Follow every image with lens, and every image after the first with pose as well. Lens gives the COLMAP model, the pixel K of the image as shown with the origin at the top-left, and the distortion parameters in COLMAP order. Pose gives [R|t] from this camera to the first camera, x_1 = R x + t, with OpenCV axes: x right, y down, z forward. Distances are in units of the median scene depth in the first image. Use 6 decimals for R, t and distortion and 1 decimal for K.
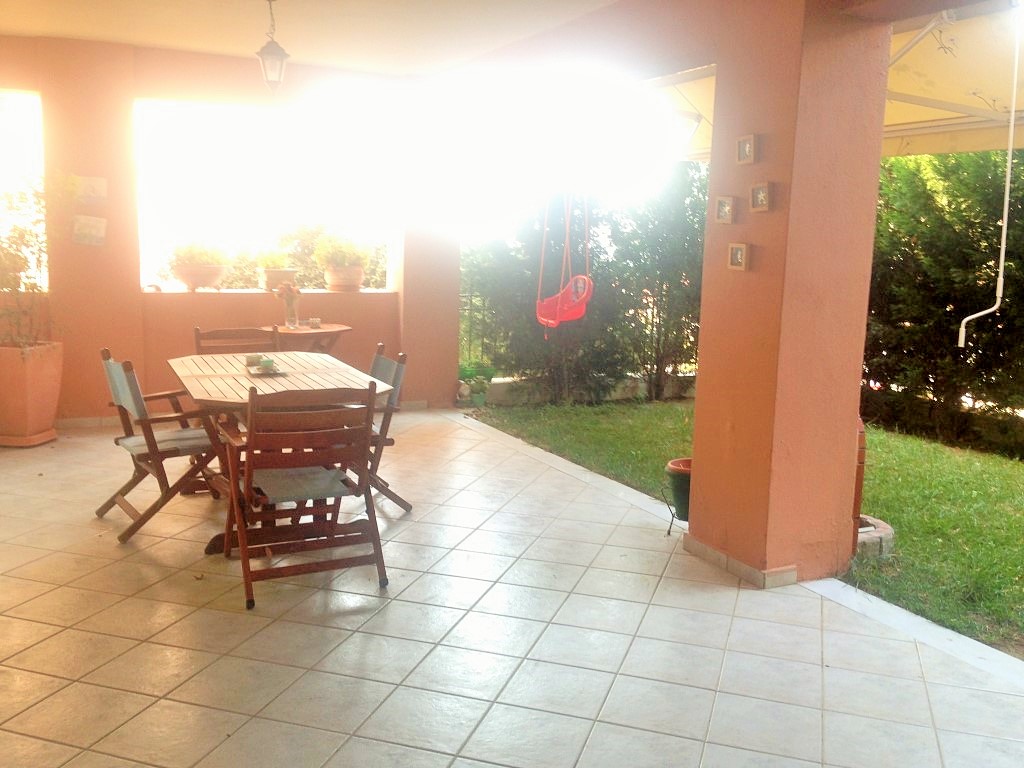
lens RADIAL K [[965.7, 0, 509.4], [0, 965.7, 385.4], [0, 0, 1]] dist [0.015913, 0.000000]
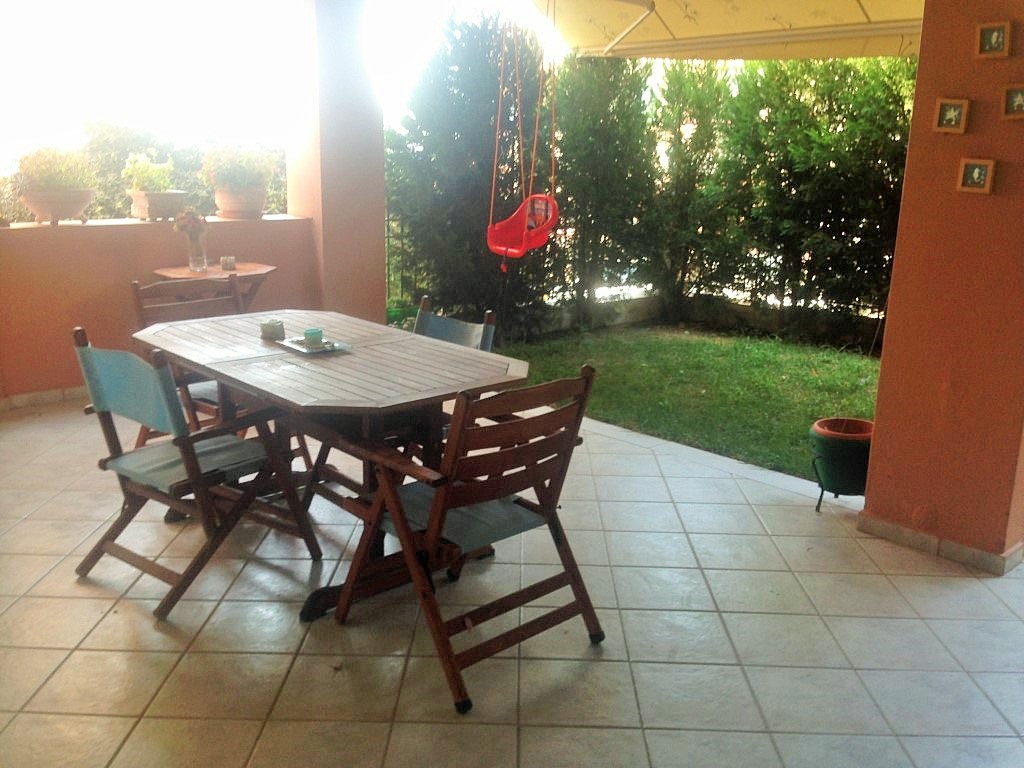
lens RADIAL K [[965.7, 0, 513.3], [0, 965.7, 379.6], [0, 0, 1]] dist [0.015913, 0.000000]
pose [[0.954746, -0.070708, 0.288896, -0.218099], [0.045613, 0.994649, 0.092698, -0.033320], [-0.293905, -0.075326, 0.952862, 0.192427]]
